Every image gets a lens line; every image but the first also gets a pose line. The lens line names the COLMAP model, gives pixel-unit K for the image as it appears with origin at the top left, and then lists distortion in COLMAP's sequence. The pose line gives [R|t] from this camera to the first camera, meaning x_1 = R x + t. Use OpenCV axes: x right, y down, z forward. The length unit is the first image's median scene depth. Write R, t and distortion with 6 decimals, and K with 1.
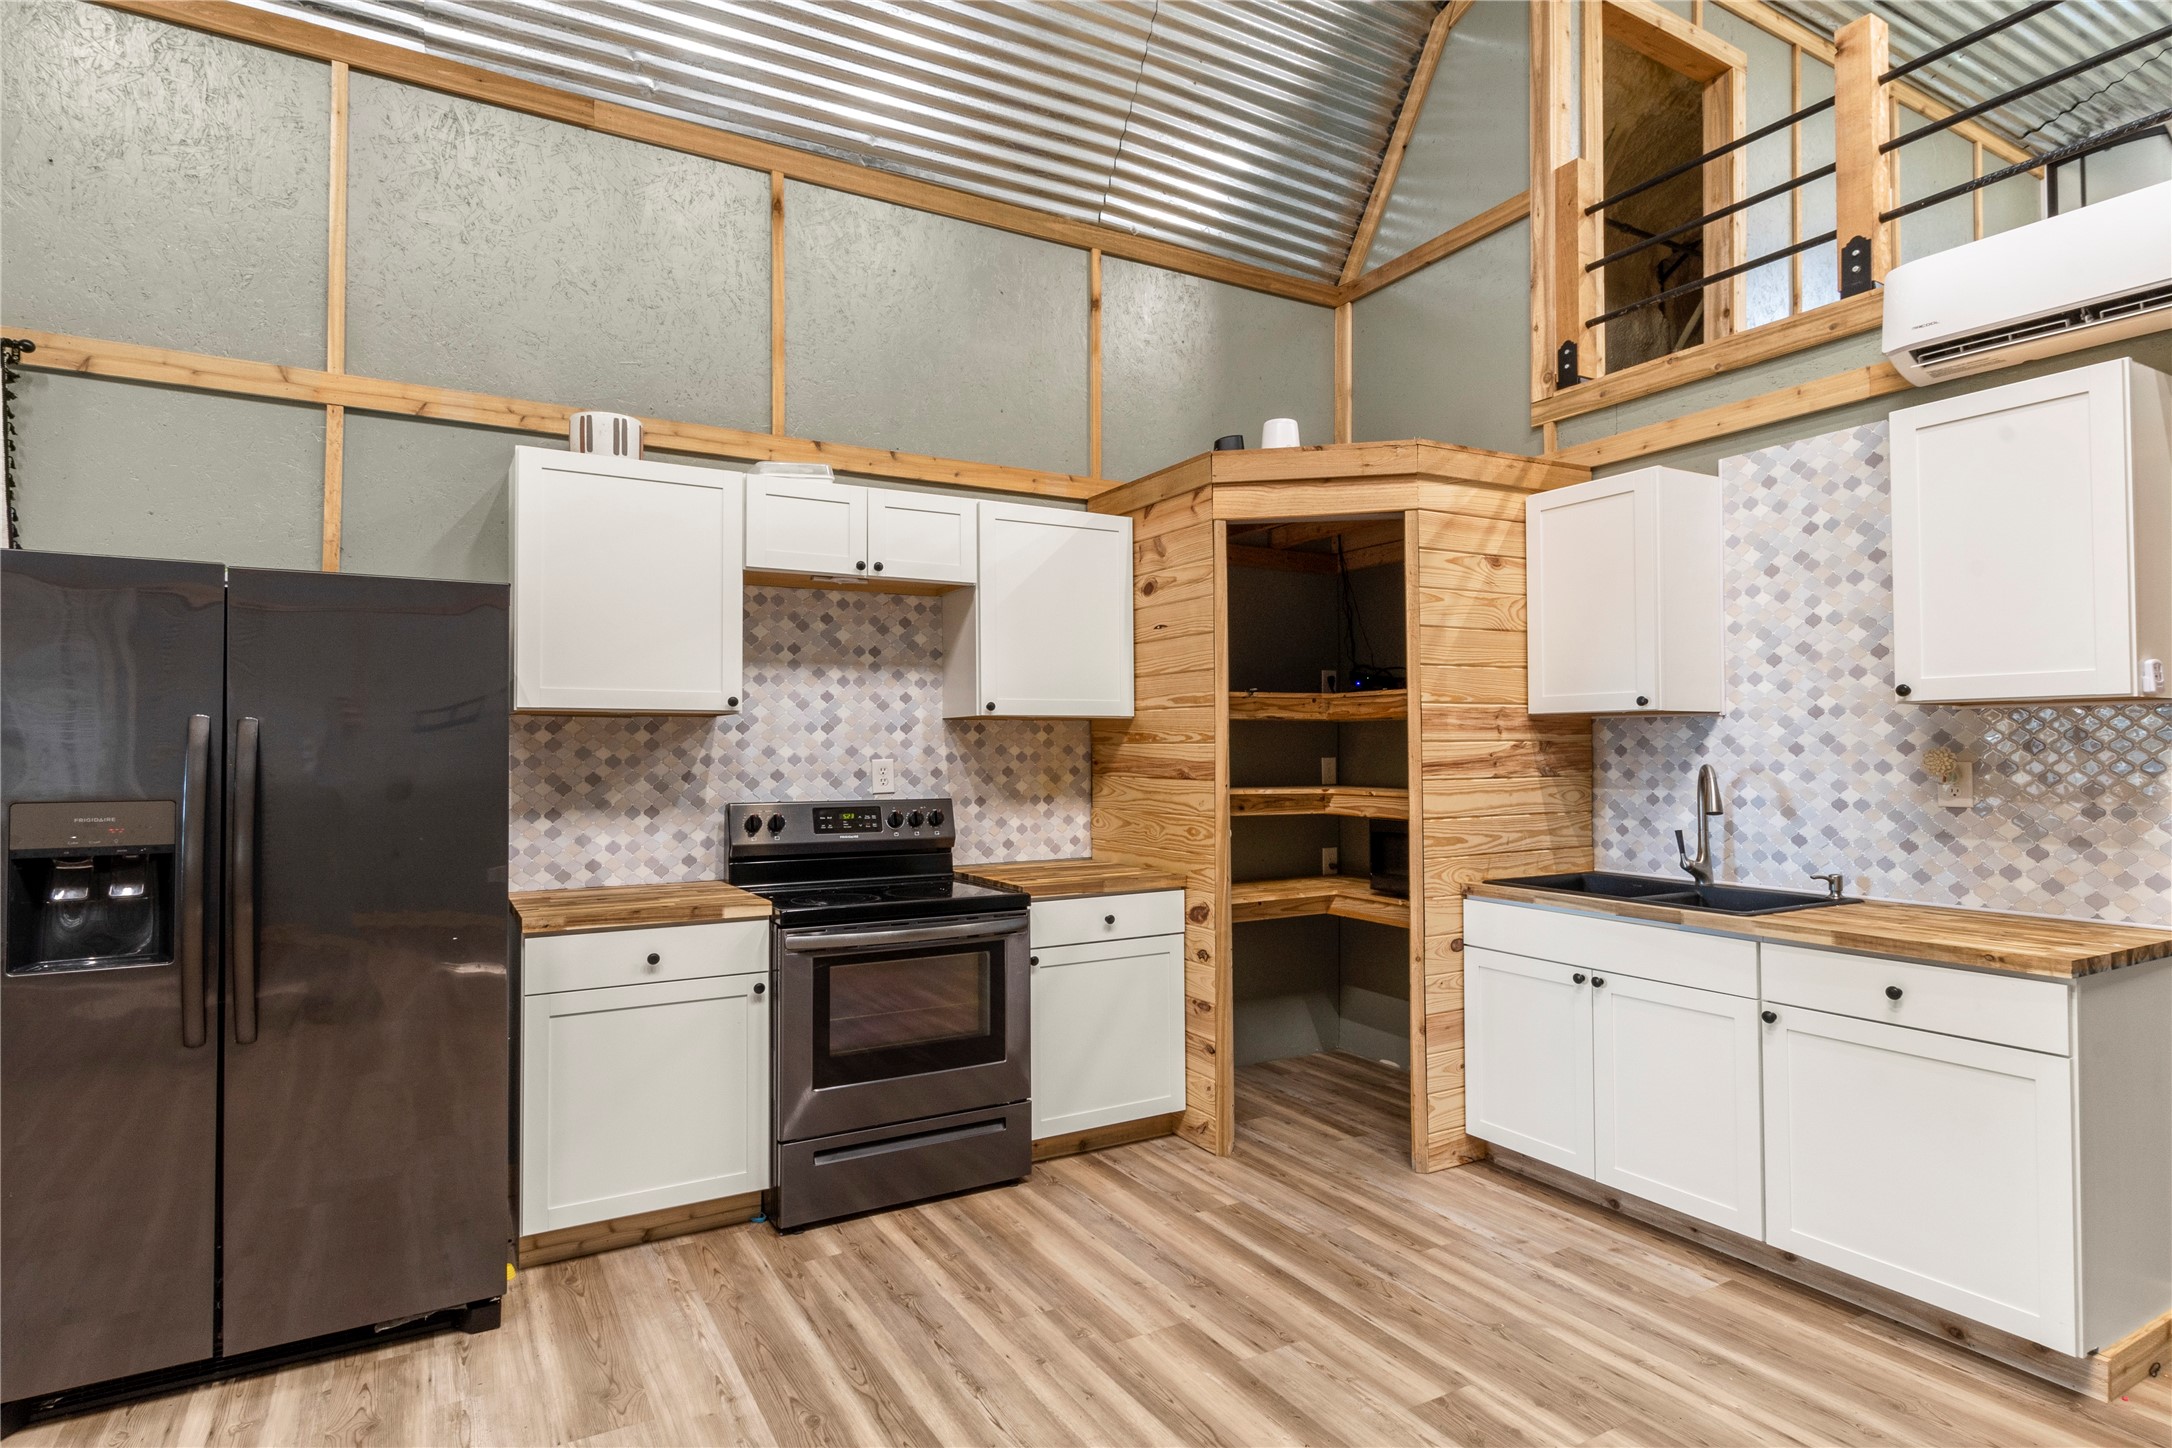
lens RADIAL K [[1088.8, 0, 1057.3], [0, 1088.8, 728.8], [0, 0, 1]] dist [0.000573, 0.000131]
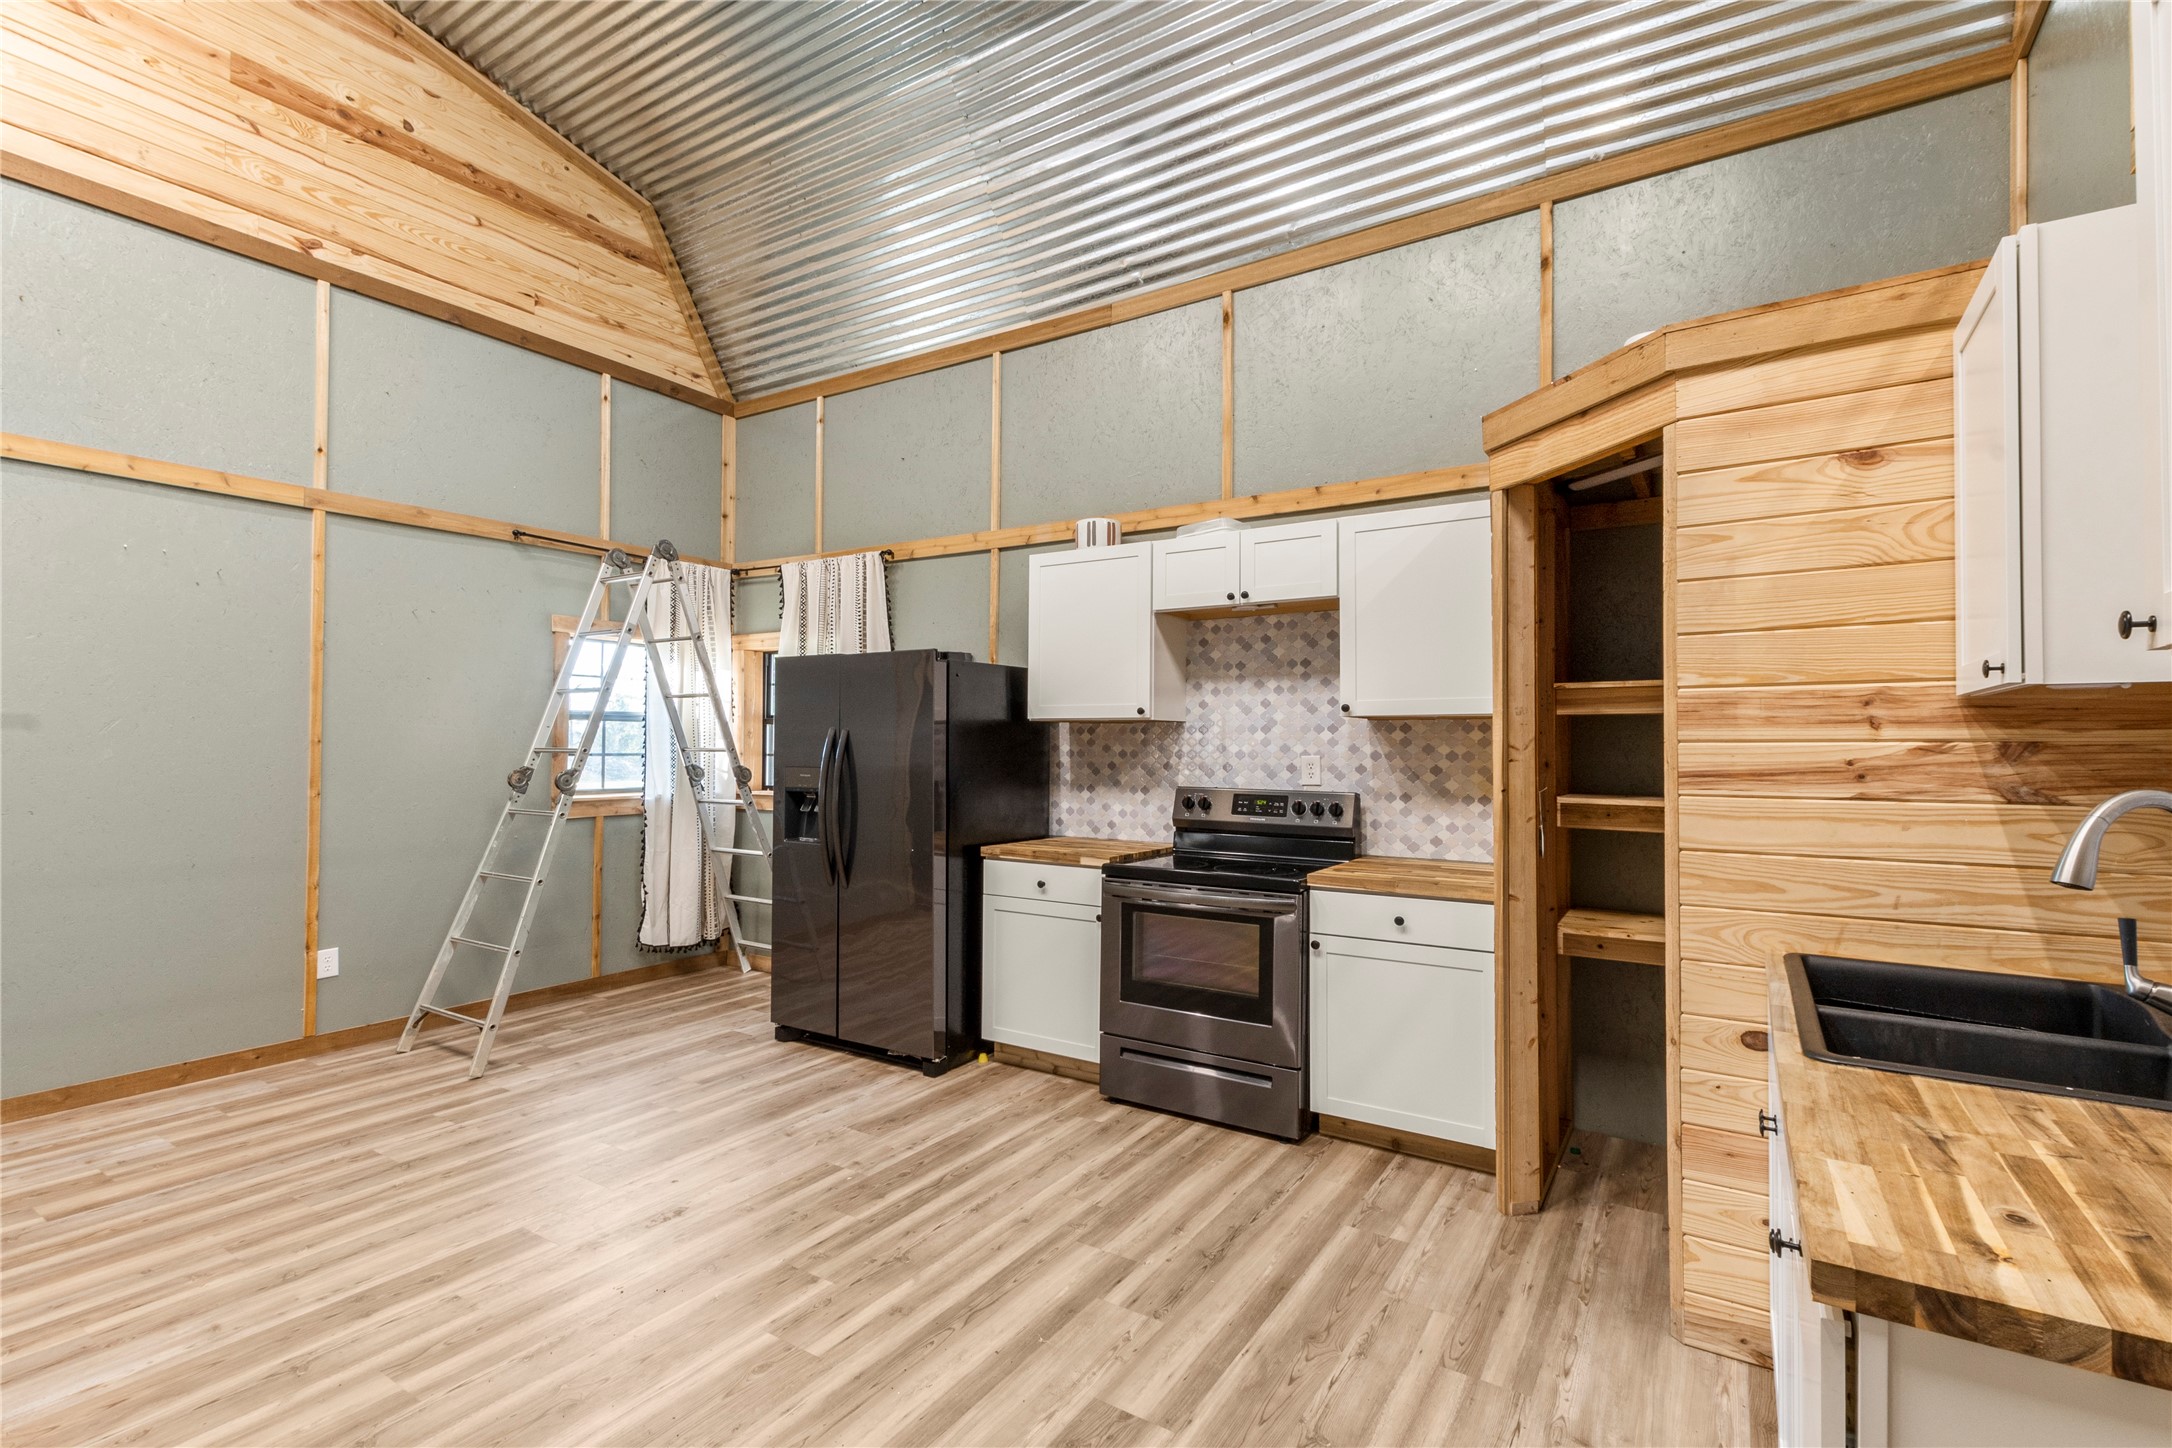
lens RADIAL K [[938.8, 0, 1091.8], [0, 938.8, 728.4], [0, 0, 1]] dist [0.005518, -0.000098]
pose [[0.500421, -0.009382, -0.865731, 0.670463], [0.009800, 0.999939, -0.005171, 0.002236], [0.865727, -0.005897, 0.500482, 0.345412]]
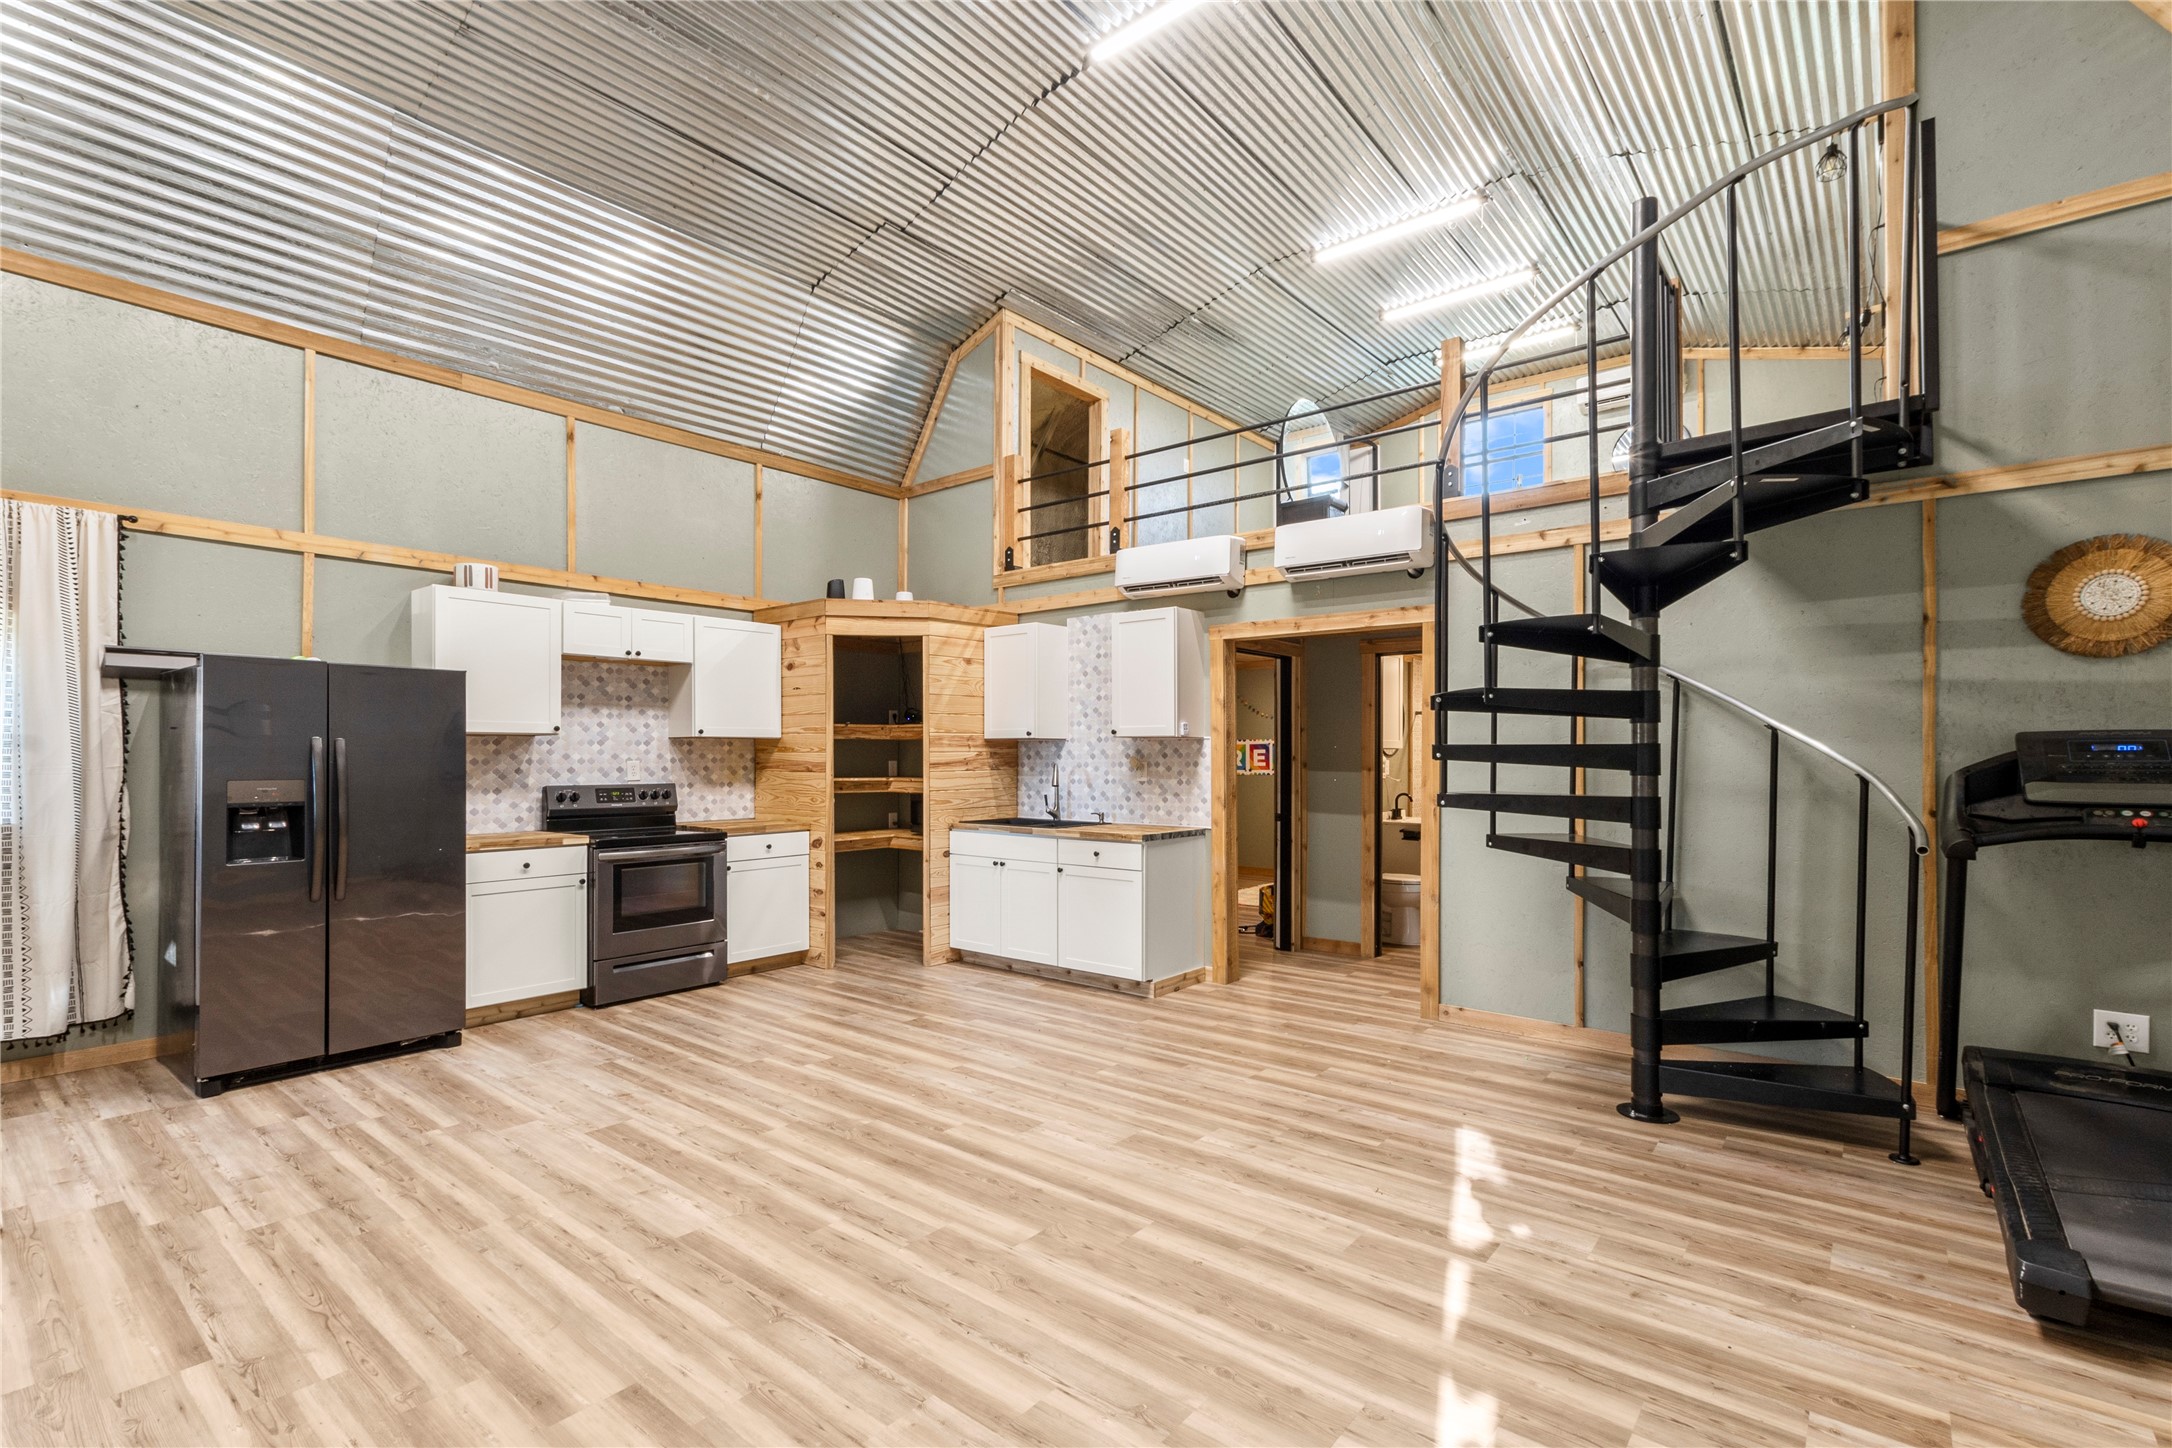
lens RADIAL K [[938.8, 0, 977.4], [0, 938.8, 752.9], [0, 0, 1]] dist [0.005518, -0.000098]
pose [[0.956398, 0.003931, 0.292039, -0.084102], [-0.008312, 0.999871, 0.013764, -0.011354], [-0.291947, -0.015591, 0.956307, -0.666069]]
